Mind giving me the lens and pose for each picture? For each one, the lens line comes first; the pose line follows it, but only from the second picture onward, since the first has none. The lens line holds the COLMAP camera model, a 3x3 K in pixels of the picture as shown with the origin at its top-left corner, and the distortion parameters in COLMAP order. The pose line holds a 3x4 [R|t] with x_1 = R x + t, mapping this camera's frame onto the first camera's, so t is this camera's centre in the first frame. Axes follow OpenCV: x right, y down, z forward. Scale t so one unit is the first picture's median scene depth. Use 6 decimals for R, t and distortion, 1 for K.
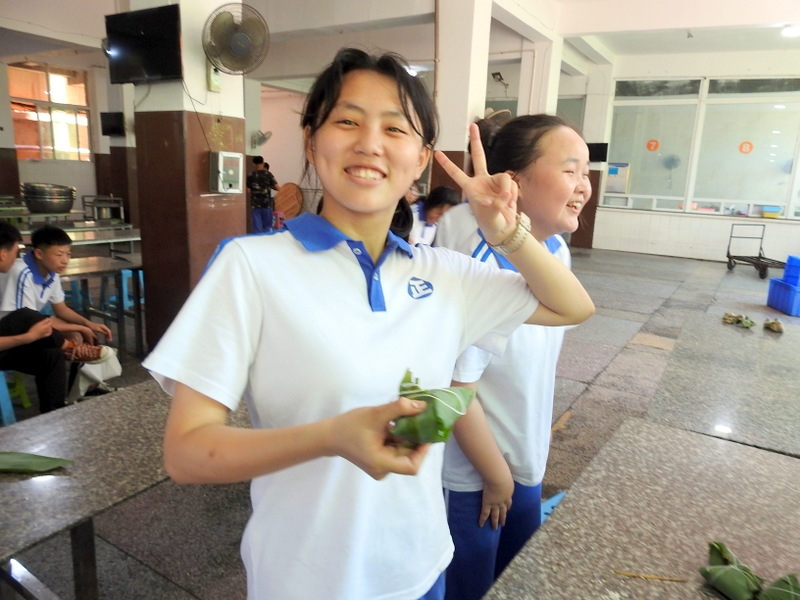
lens RADIAL K [[565.3, 0, 400.6], [0, 565.3, 299.6], [0, 0, 1]] dist [0.003604, 0.000049]
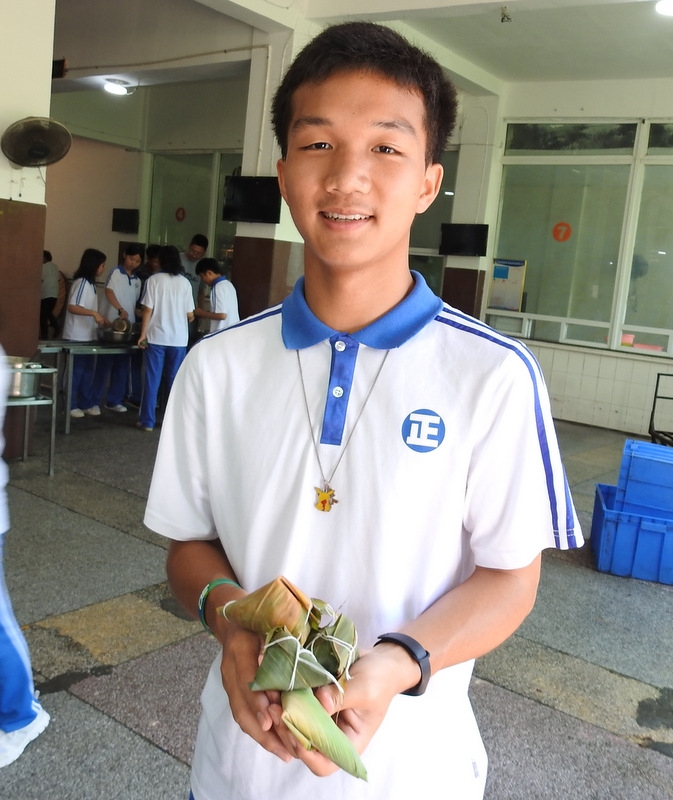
lens RADIAL K [[795.3, 0, 336.1], [0, 795.3, 399.2], [0, 0, 1]] dist [-0.015573, 0.000000]
pose [[0.994066, 0.067647, -0.085191, 0.298949], [-0.073265, 0.995215, -0.064642, -0.031357], [0.080410, 0.070500, 0.994266, 0.180808]]
